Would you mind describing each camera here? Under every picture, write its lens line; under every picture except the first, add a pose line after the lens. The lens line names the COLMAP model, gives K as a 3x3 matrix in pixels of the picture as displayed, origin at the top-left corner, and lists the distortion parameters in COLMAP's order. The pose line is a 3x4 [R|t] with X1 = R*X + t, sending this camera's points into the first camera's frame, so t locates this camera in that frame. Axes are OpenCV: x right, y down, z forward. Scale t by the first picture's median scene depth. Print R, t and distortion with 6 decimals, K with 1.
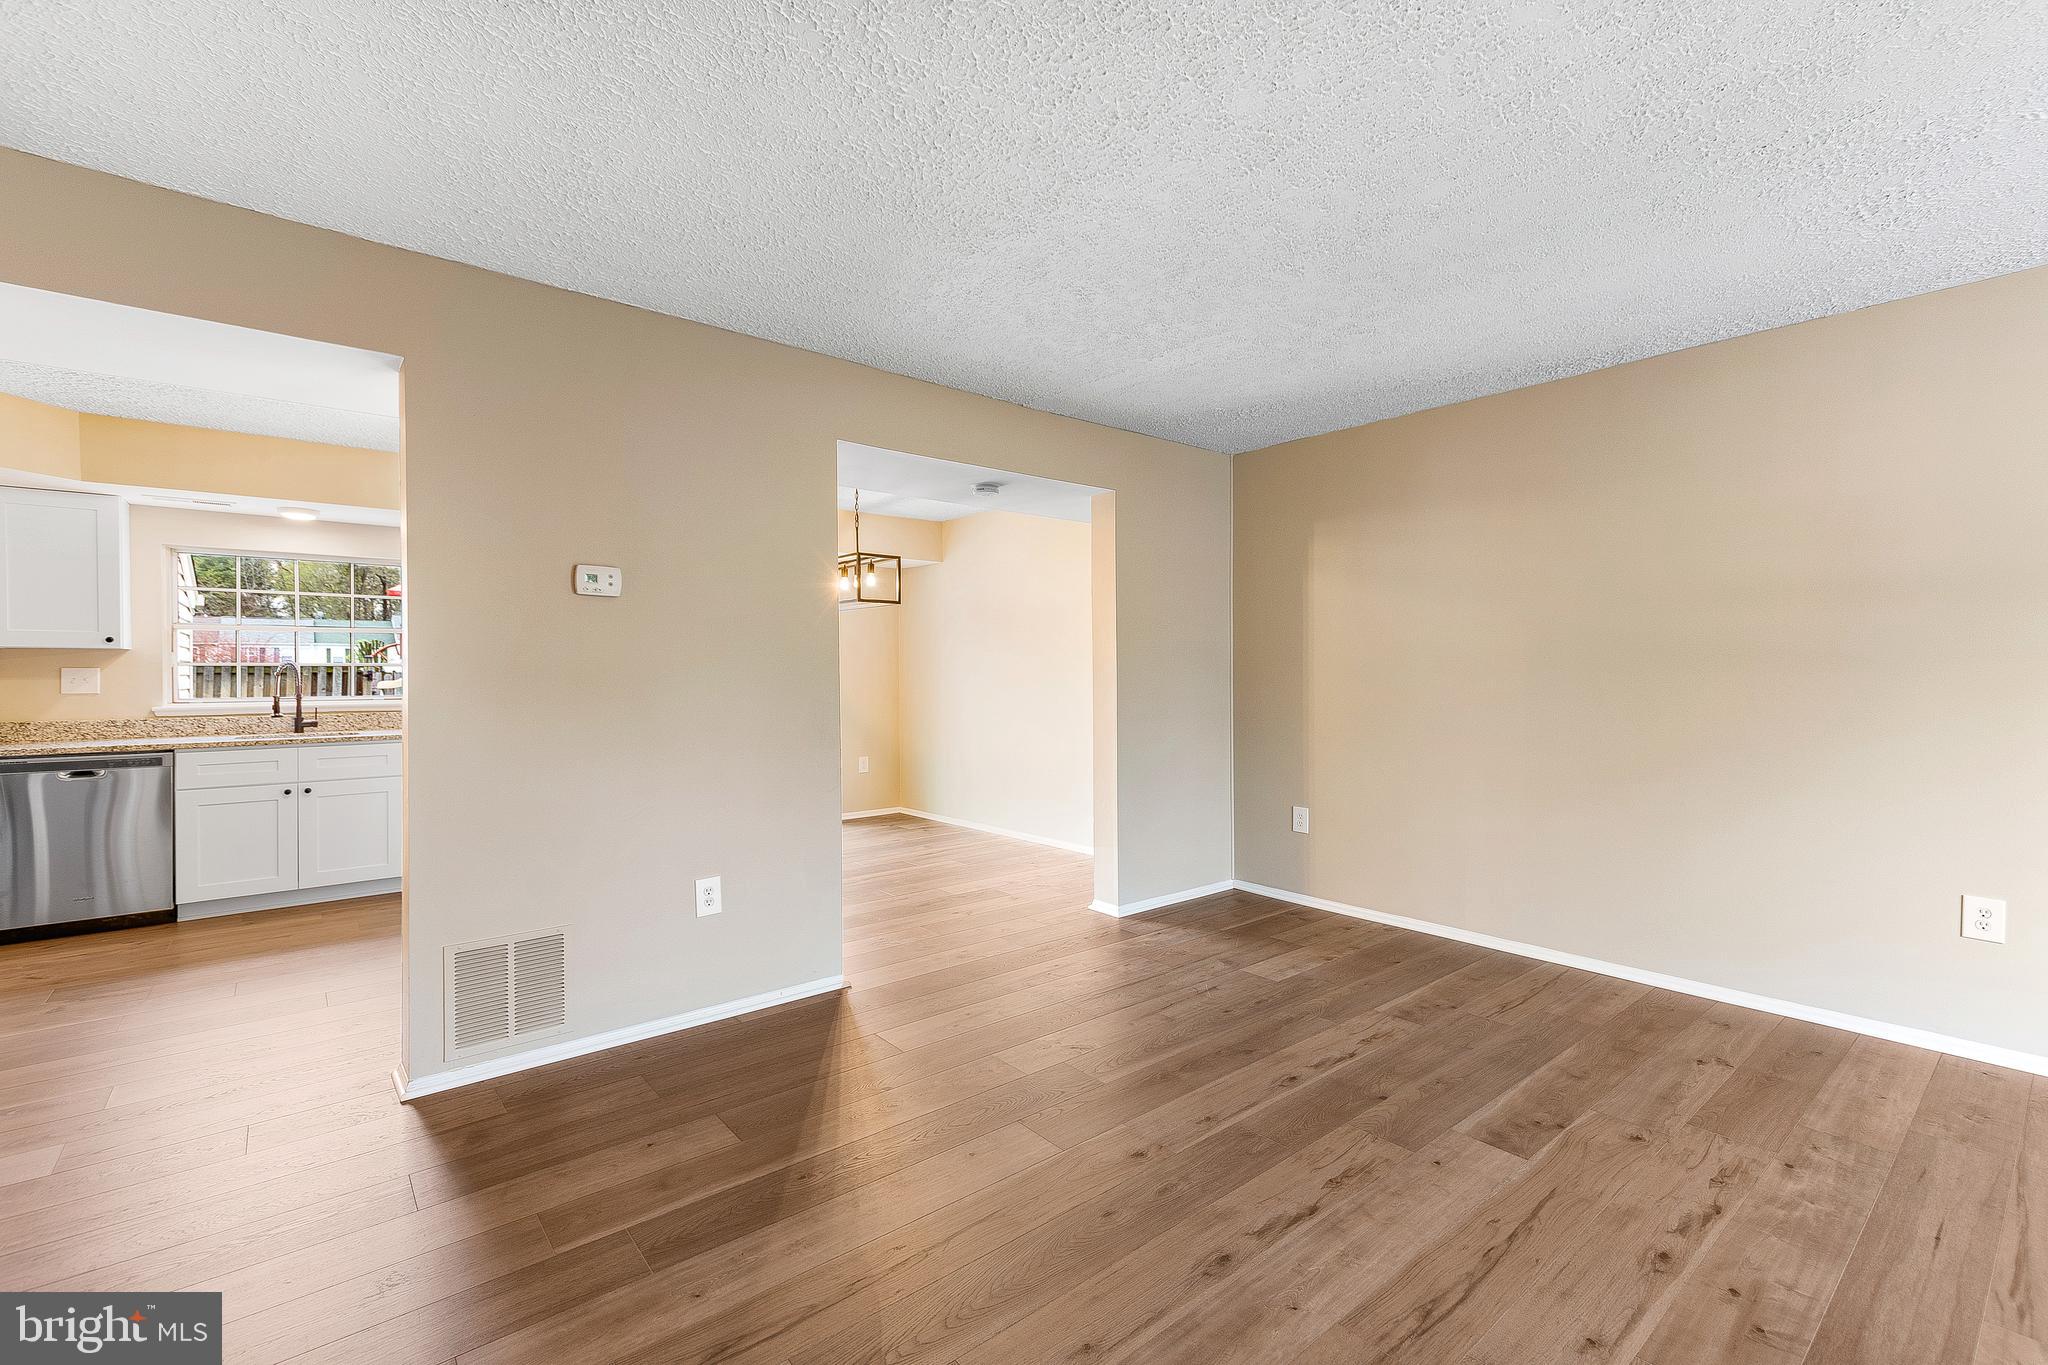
lens RADIAL K [[884.3, 0, 1036.8], [0, 884.3, 671.4], [0, 0, 1]] dist [0.016987, -0.003423]
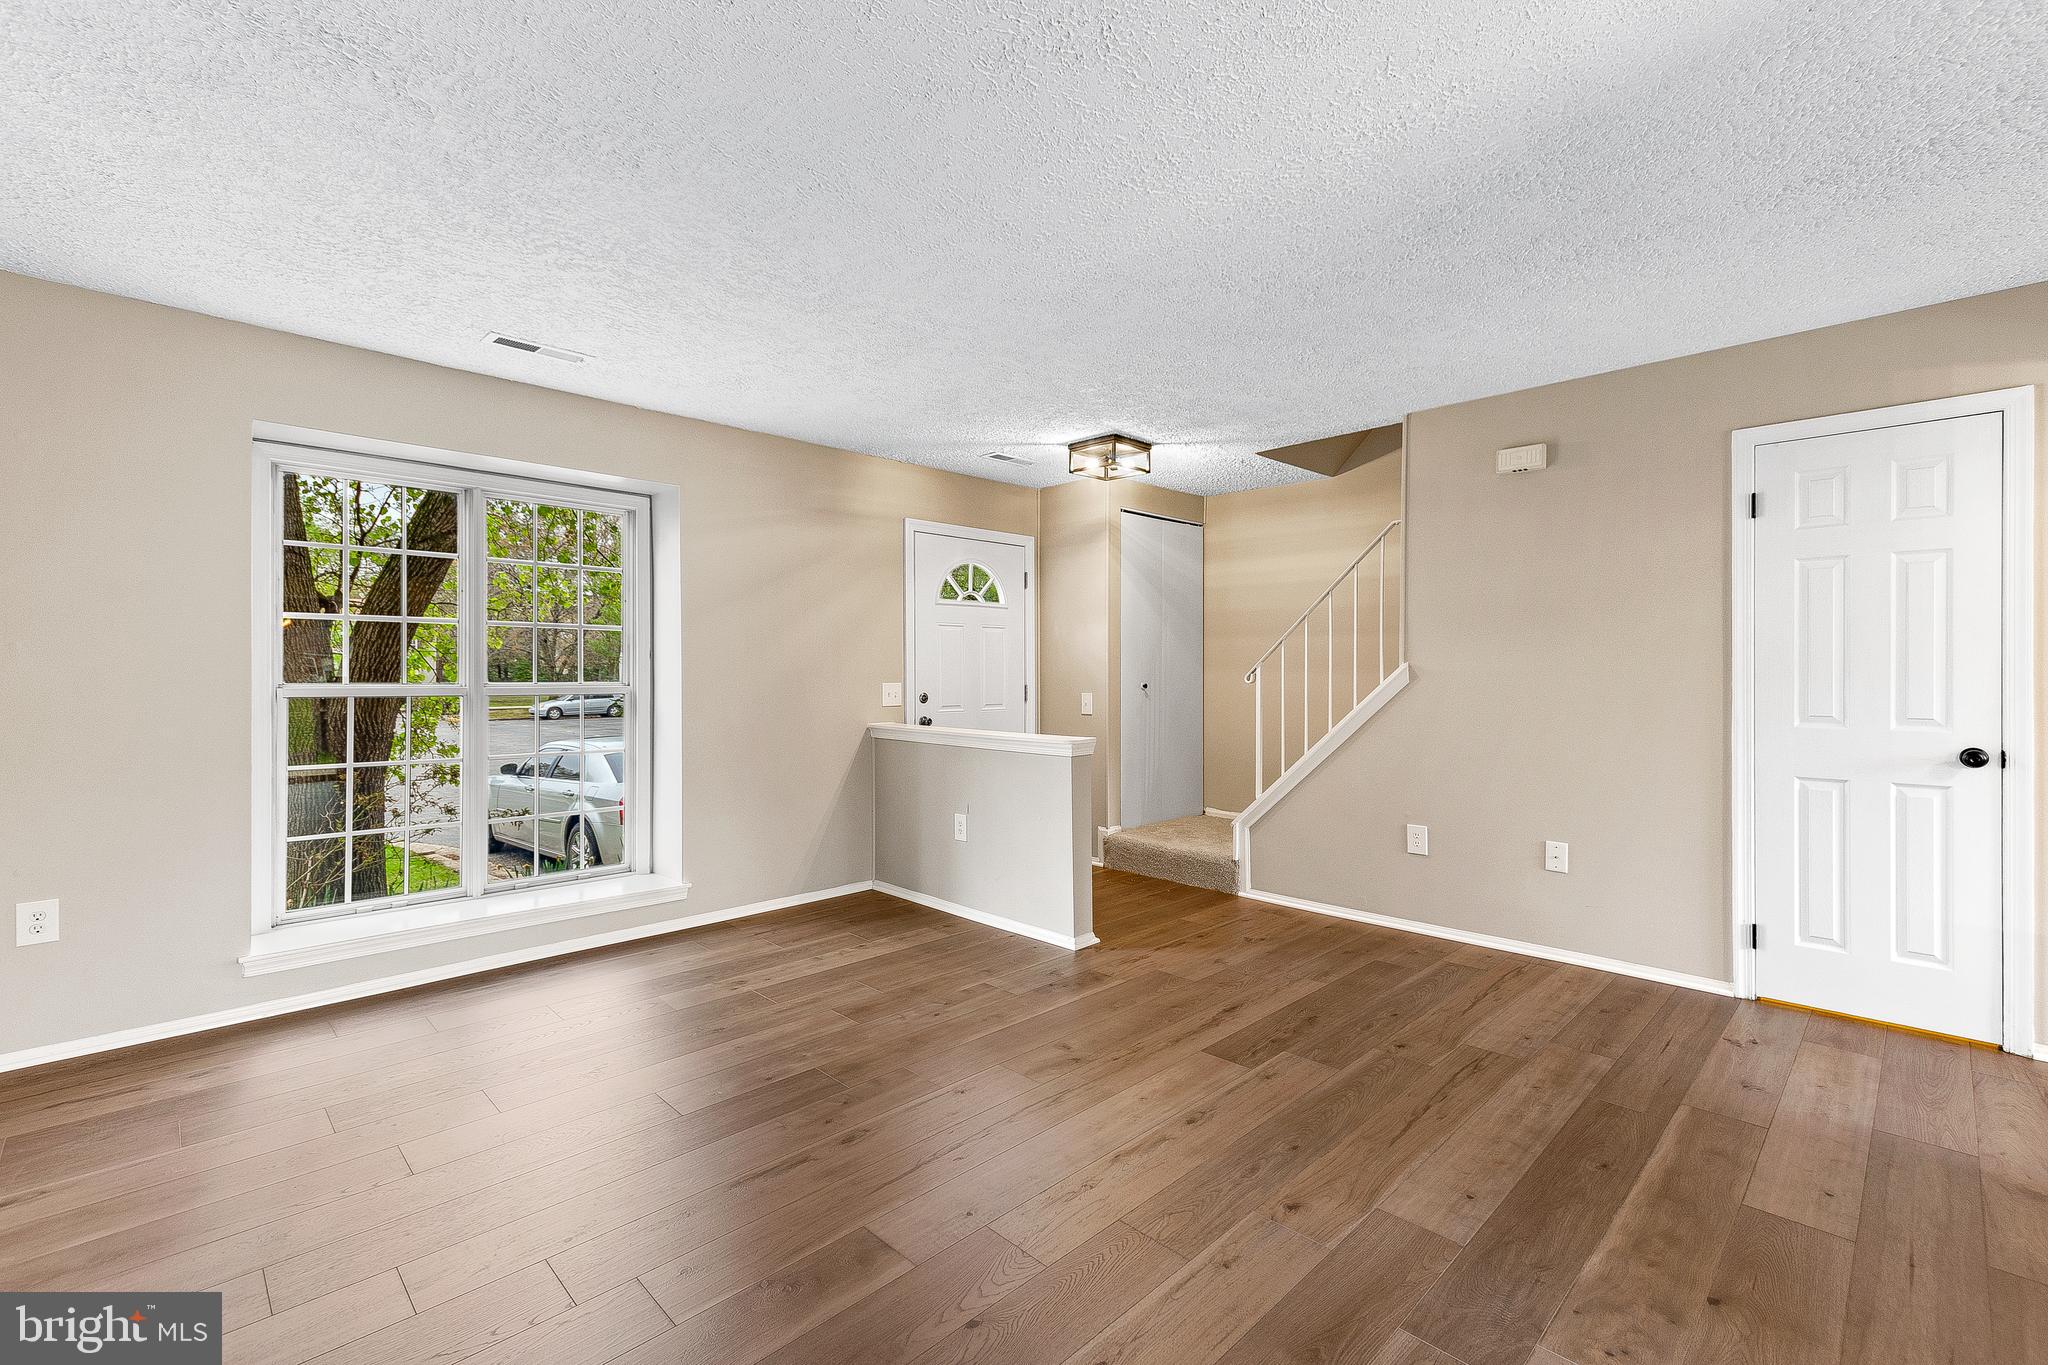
lens RADIAL K [[884.3, 0, 1041.8], [0, 884.3, 675.3], [0, 0, 1]] dist [0.016987, -0.003423]
pose [[-0.996051, 0.004707, -0.088658, 0.266221], [0.004272, 0.999978, 0.005097, 0.000413], [0.088680, 0.004698, -0.996049, 1.119001]]
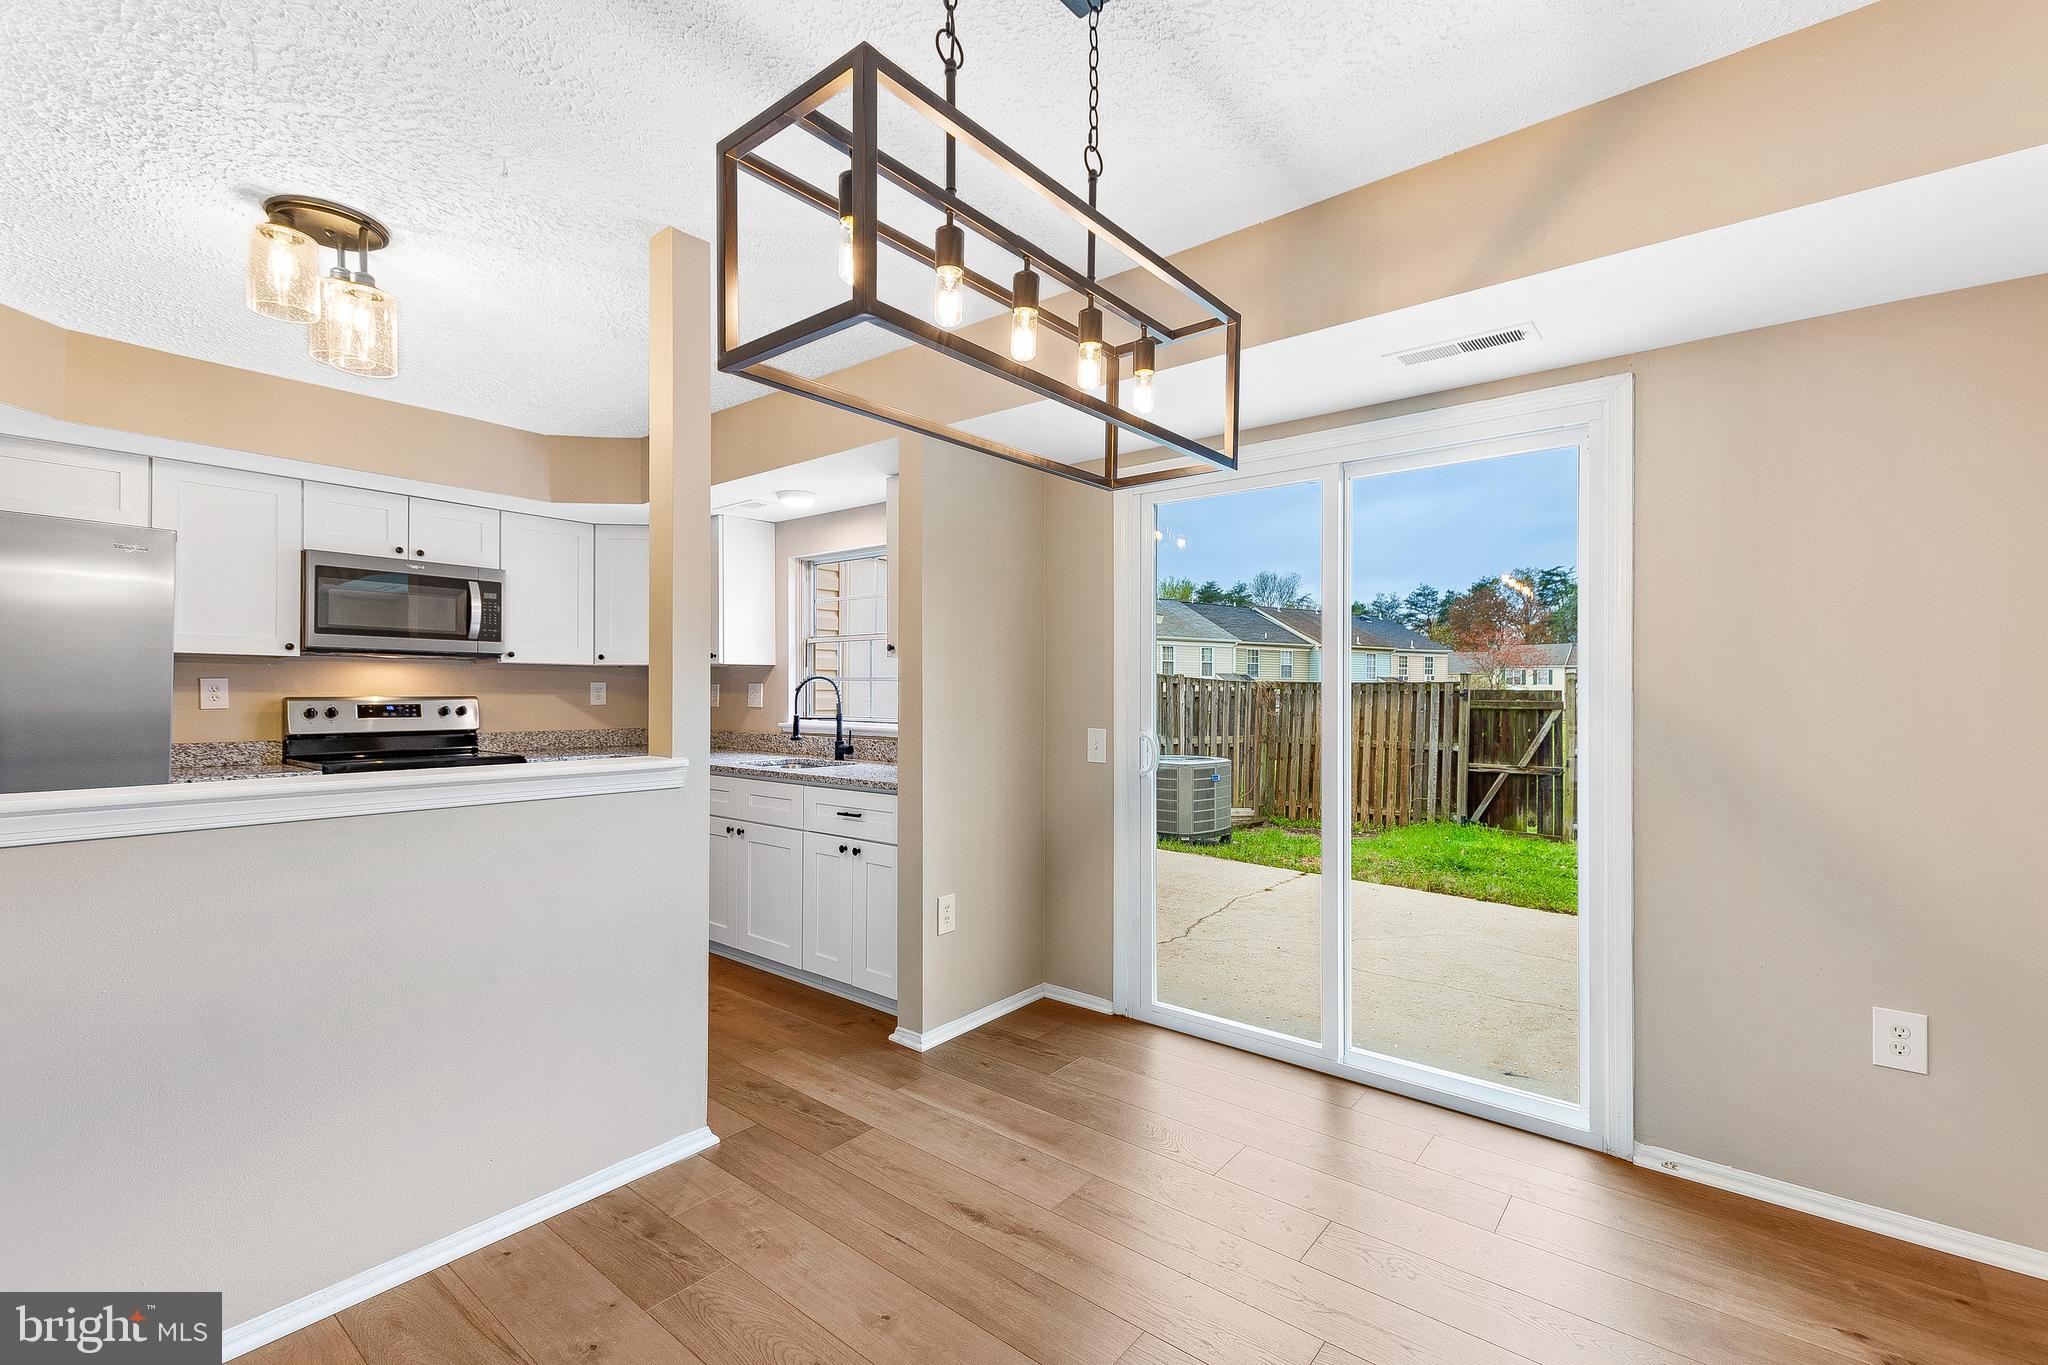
lens RADIAL K [[884.3, 0, 1036.5], [0, 884.3, 684.5], [0, 0, 1]] dist [0.016987, -0.003423]
pose [[0.190007, -0.002879, -0.981779, 0.041932], [-0.004675, 0.999982, -0.003837, 0.000213], [0.981772, 0.005319, 0.189990, 1.380727]]
